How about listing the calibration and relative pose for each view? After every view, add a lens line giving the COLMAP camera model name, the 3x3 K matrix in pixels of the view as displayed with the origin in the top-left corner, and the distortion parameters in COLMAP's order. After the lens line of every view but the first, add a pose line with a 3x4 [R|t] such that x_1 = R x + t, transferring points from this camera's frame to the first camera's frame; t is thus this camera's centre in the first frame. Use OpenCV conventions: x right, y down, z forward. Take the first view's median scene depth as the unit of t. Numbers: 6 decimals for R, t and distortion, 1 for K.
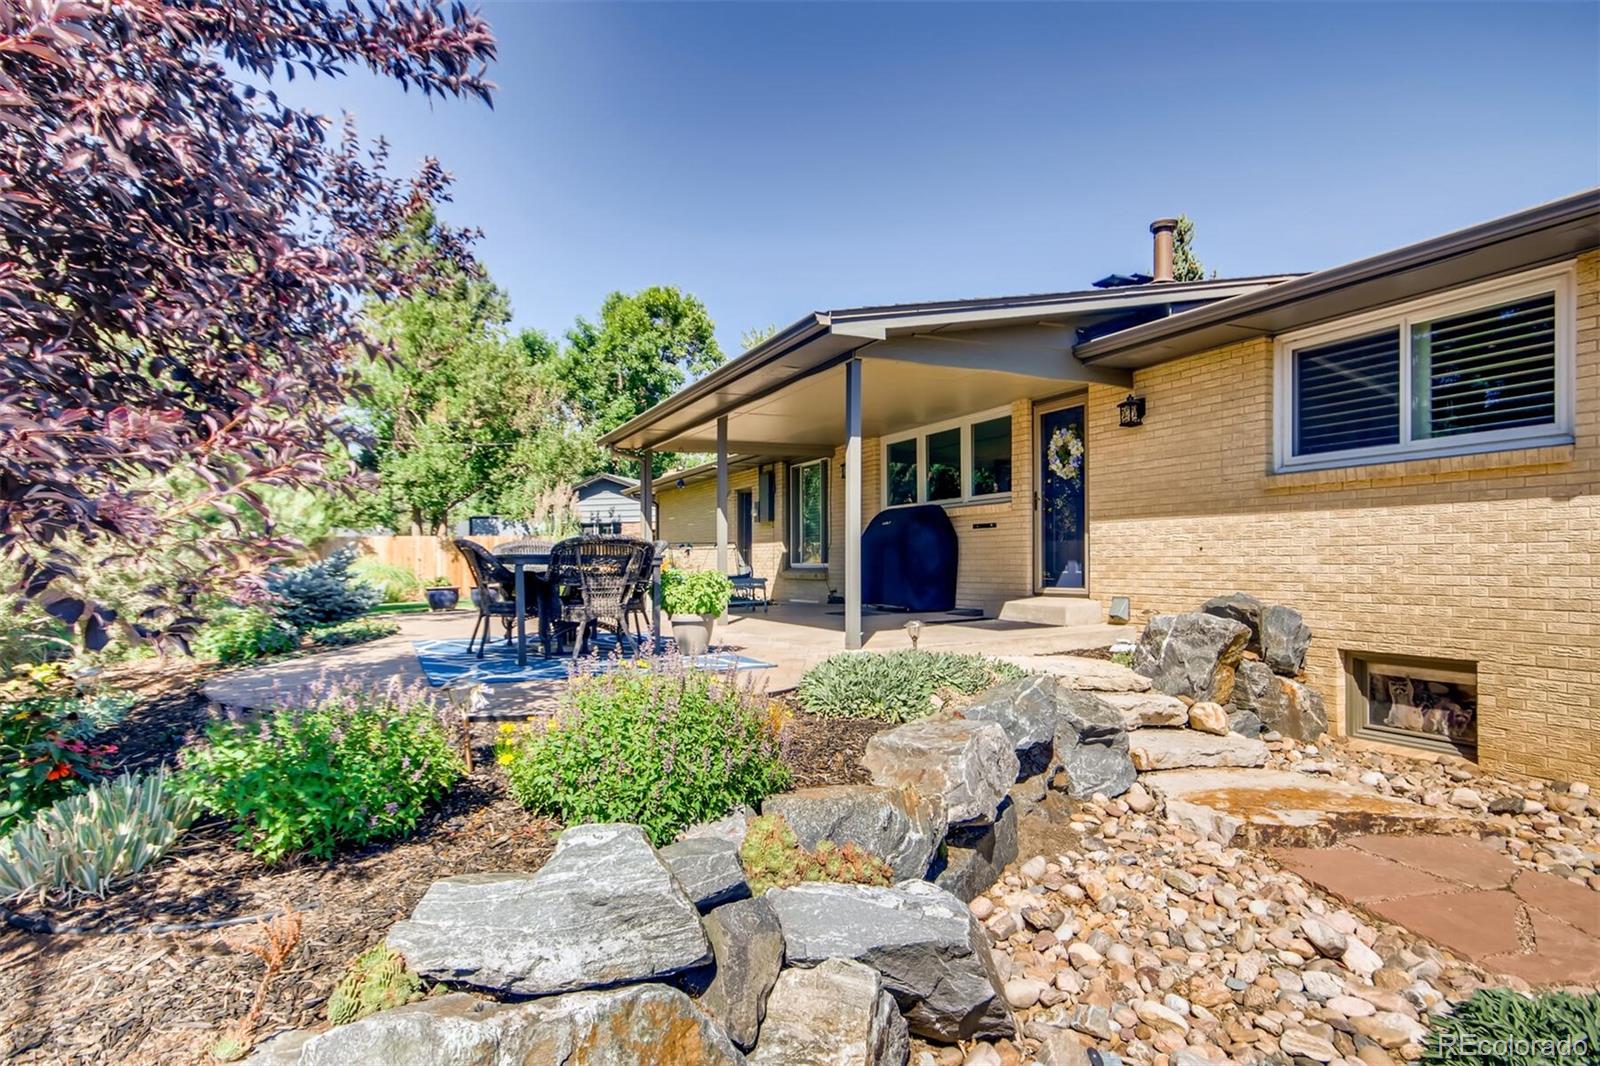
lens RADIAL K [[875.4, 0, 802.2], [0, 875.4, 569.6], [0, 0, 1]] dist [-0.029459, 0.037155]
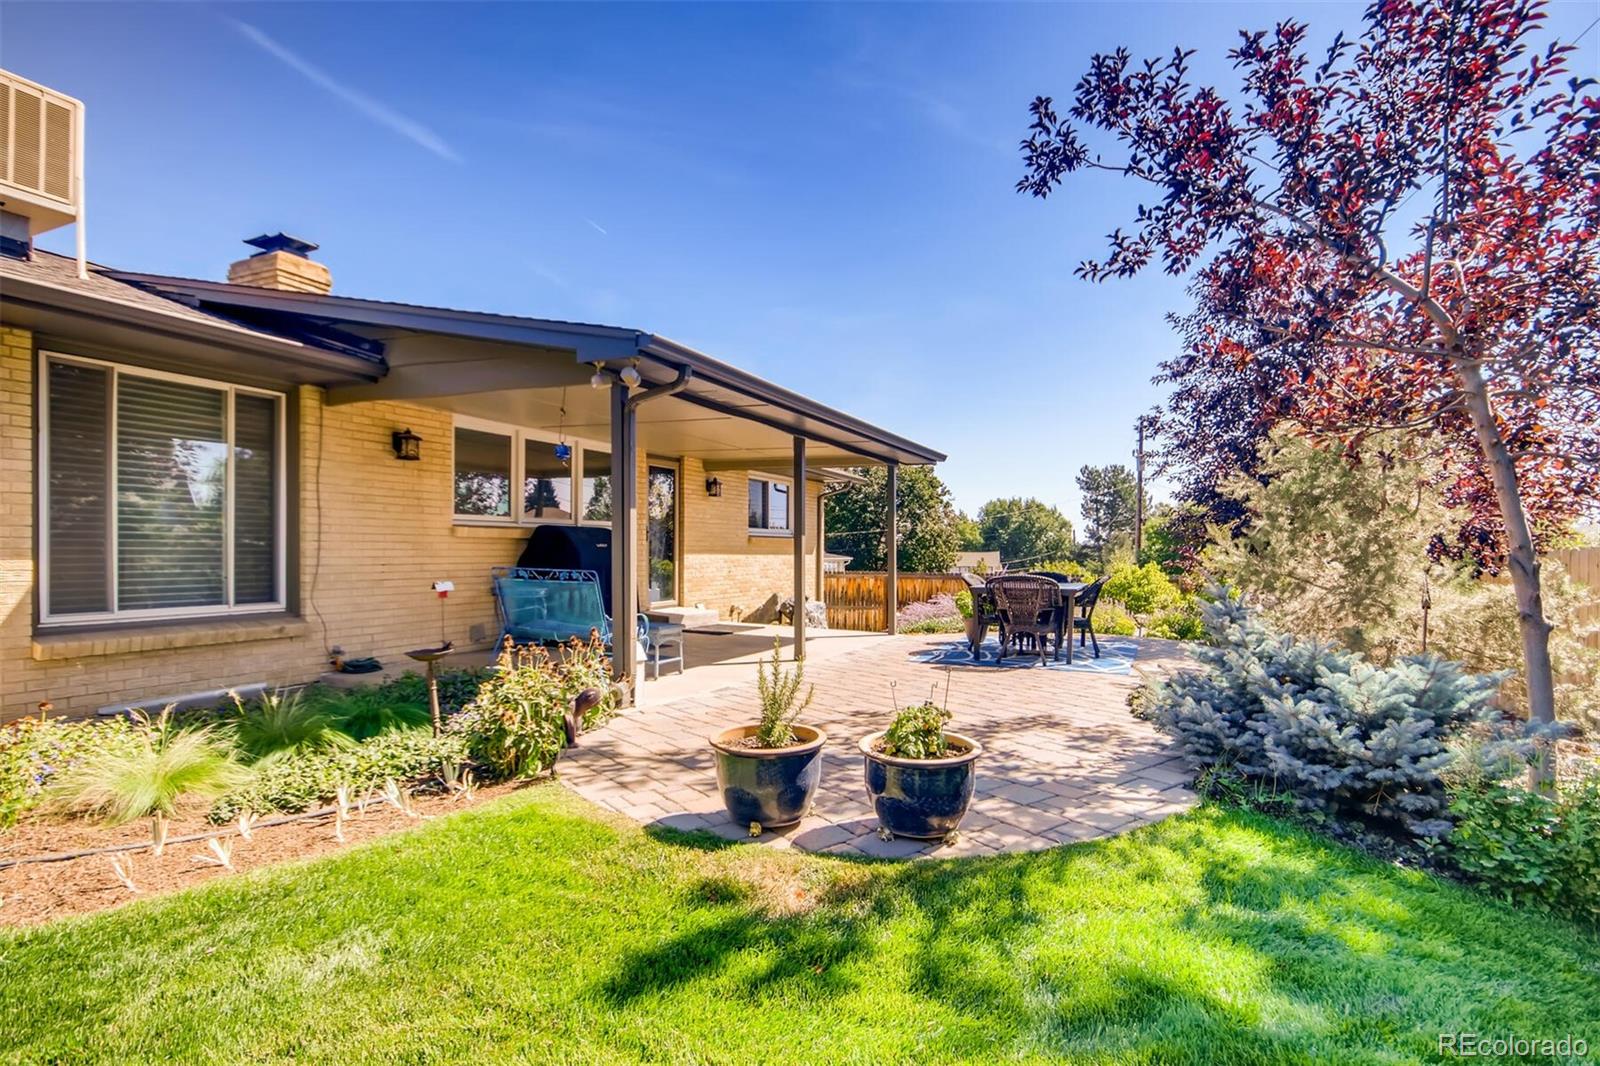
lens RADIAL K [[833.1, 0, 800.0], [0, 833.1, 533.0], [0, 0, 1]] dist [0.000542, 0.000429]
pose [[-0.632885, 0.017627, 0.774046, -0.279659], [0.003816, 0.999800, -0.019648, -0.019780], [-0.774237, -0.009482, -0.632825, 0.560624]]
